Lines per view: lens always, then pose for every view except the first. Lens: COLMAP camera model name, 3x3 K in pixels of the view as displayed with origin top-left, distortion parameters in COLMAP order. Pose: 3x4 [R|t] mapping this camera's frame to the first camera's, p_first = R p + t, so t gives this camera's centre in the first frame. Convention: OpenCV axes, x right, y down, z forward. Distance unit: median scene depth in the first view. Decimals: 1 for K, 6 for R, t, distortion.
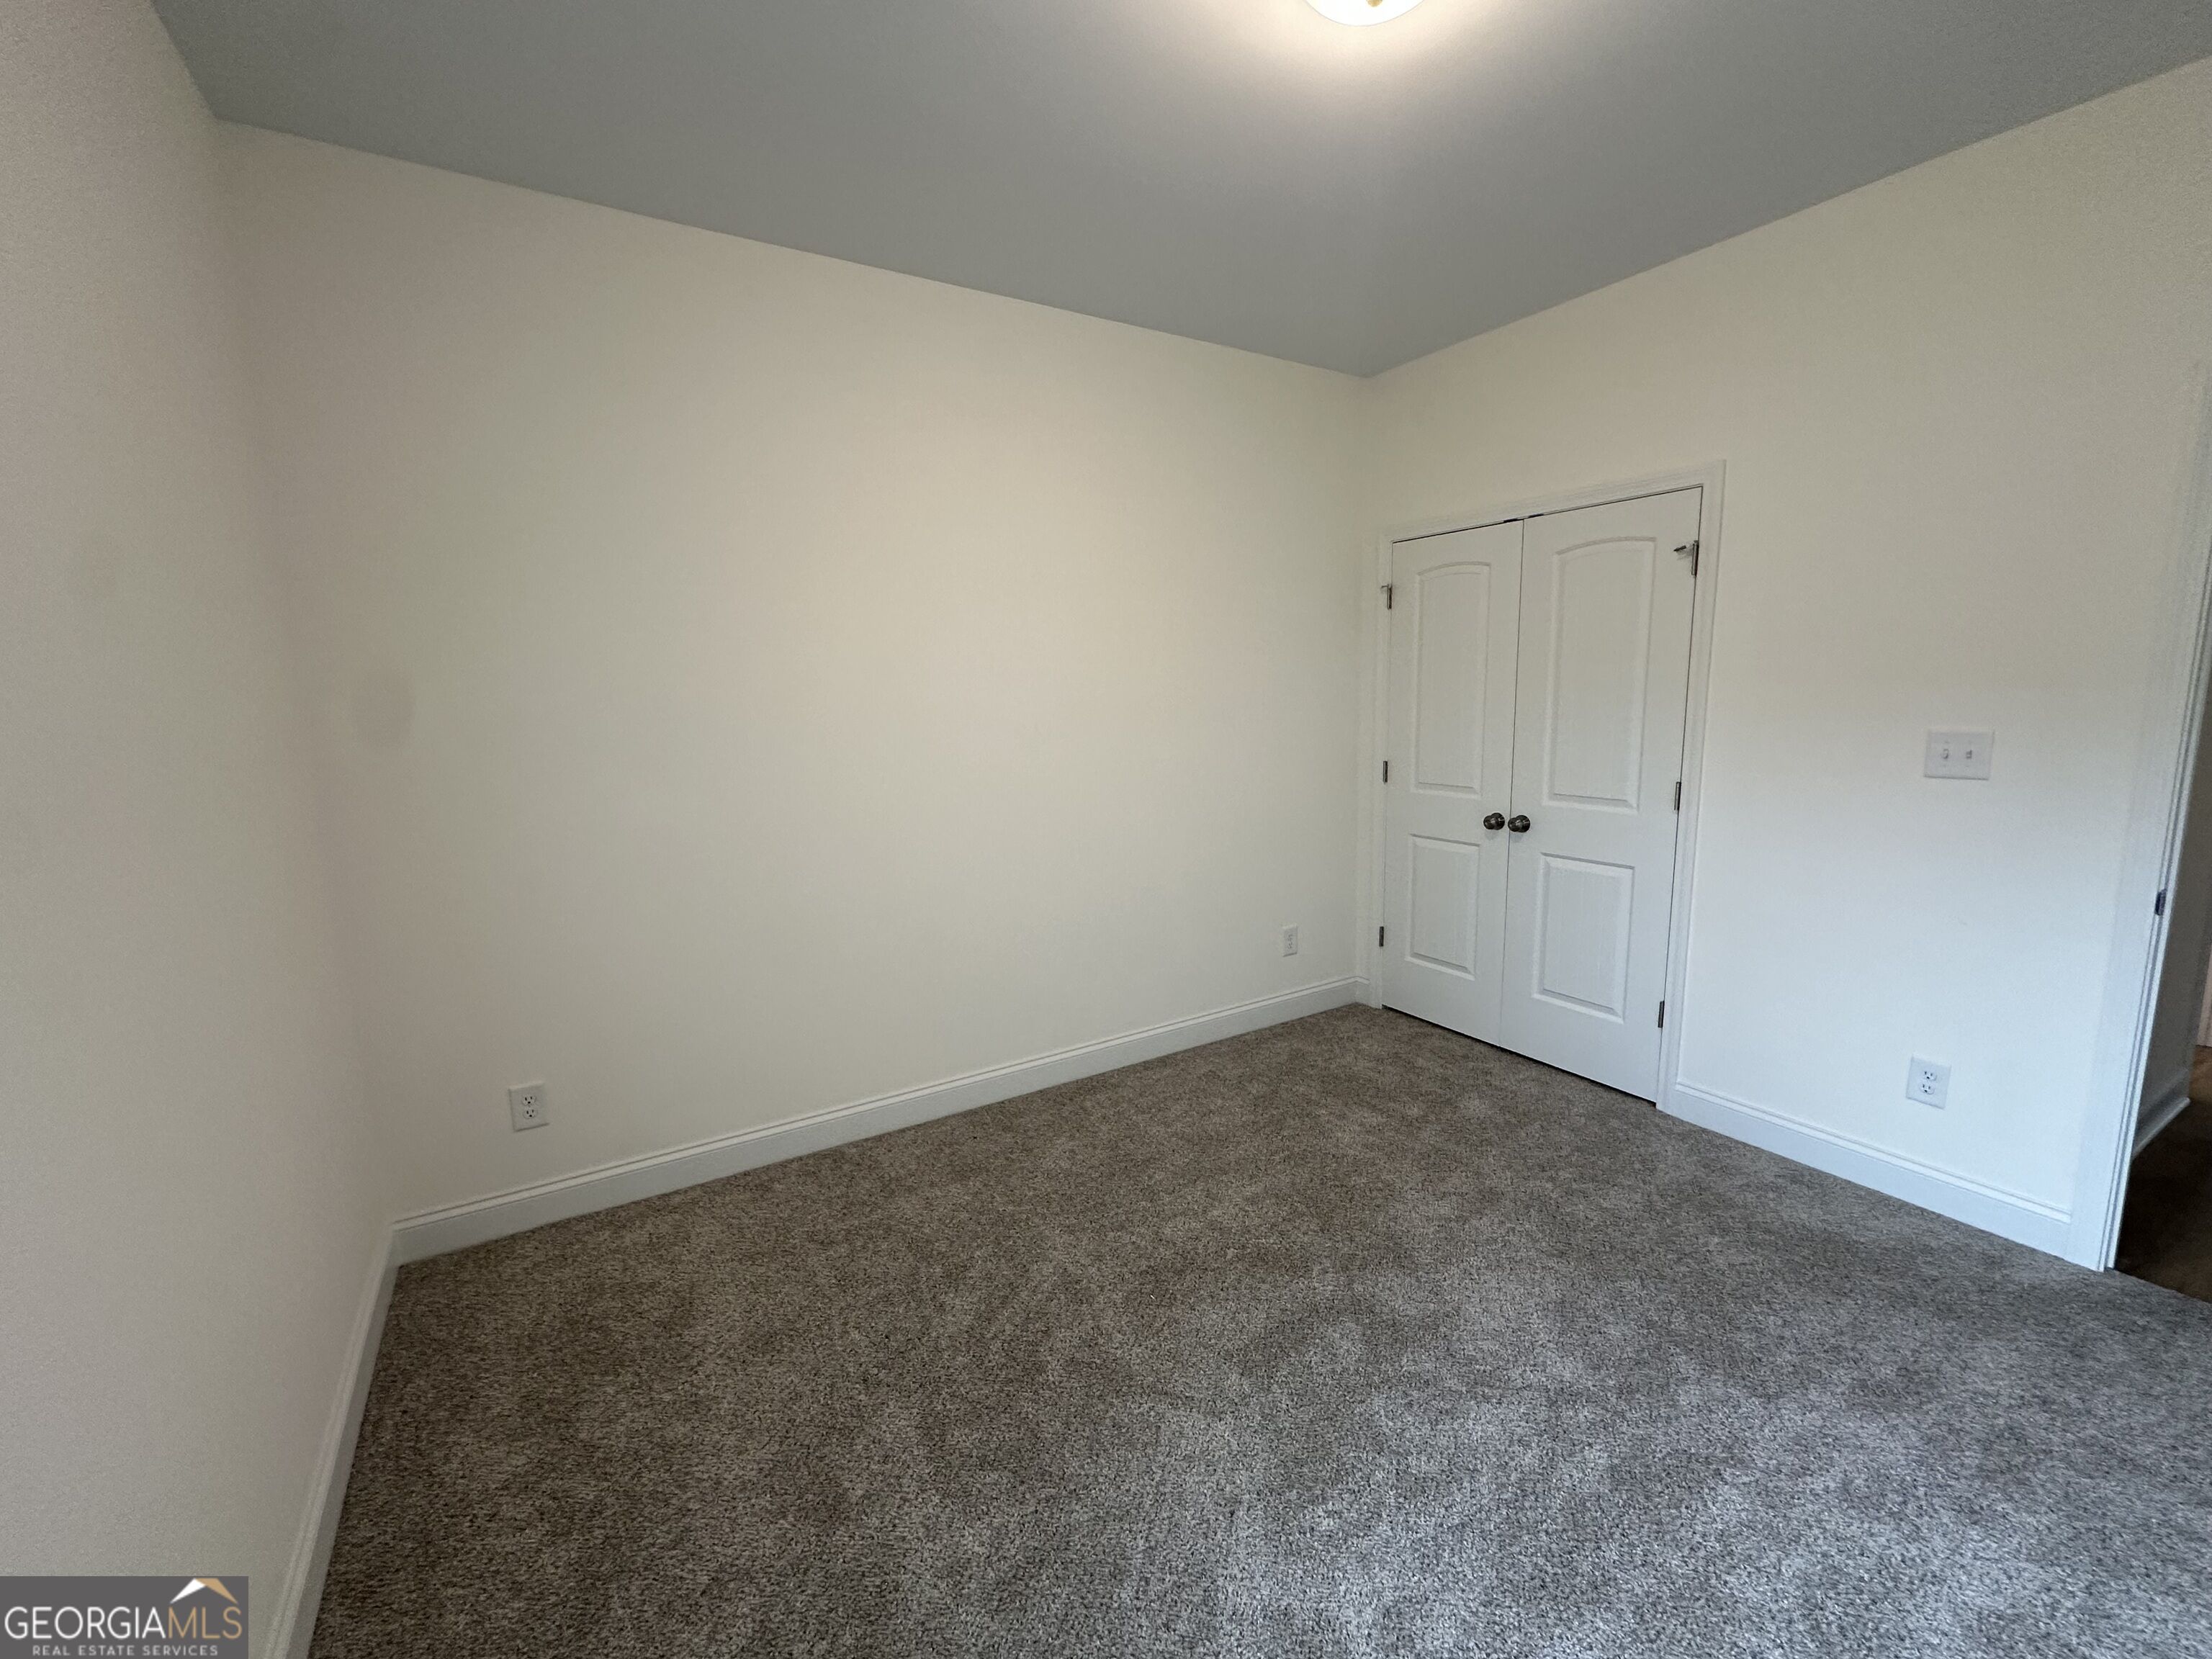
lens RADIAL K [[915.7, 0, 1106.0], [0, 915.7, 829.5], [0, 0, 1]] dist [-0.004542, 0.000711]
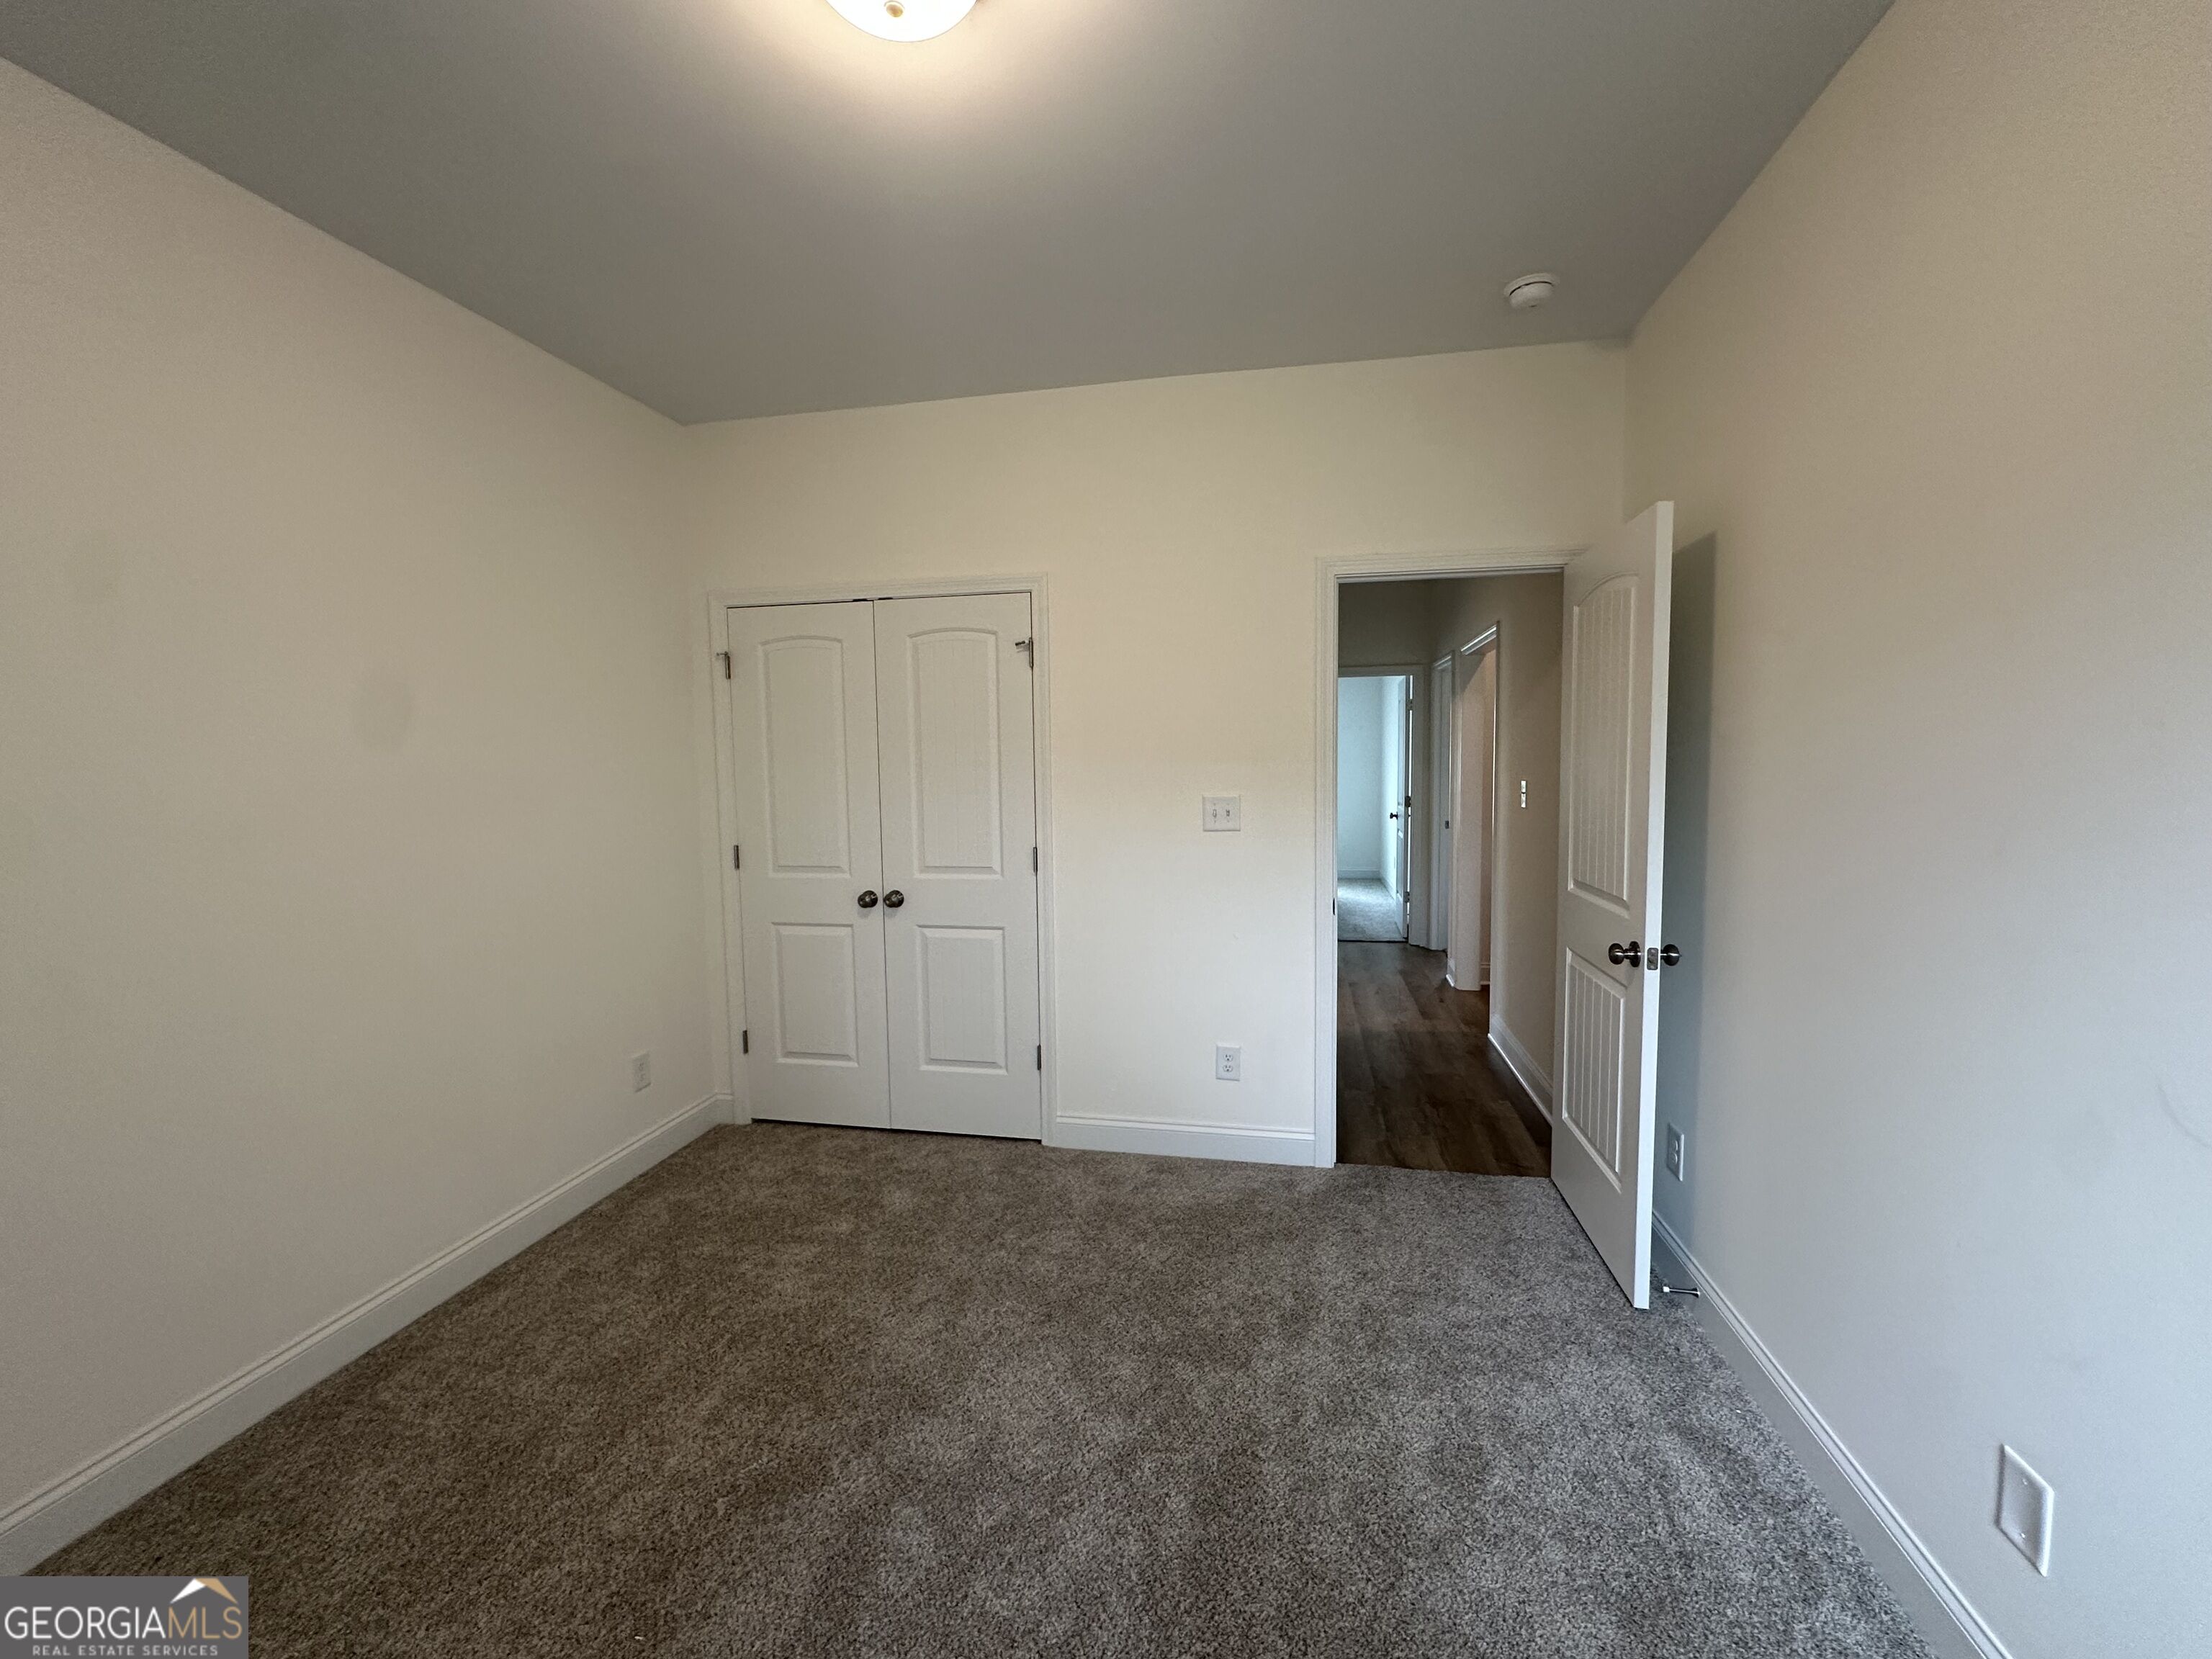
lens RADIAL K [[915.7, 0, 1106.0], [0, 915.7, 829.5], [0, 0, 1]] dist [-0.004542, 0.000711]
pose [[0.685252, -0.045489, 0.726884, -0.134482], [0.110417, 0.993000, -0.041950, -0.016738], [-0.719887, 0.109007, 0.685478, 0.162405]]
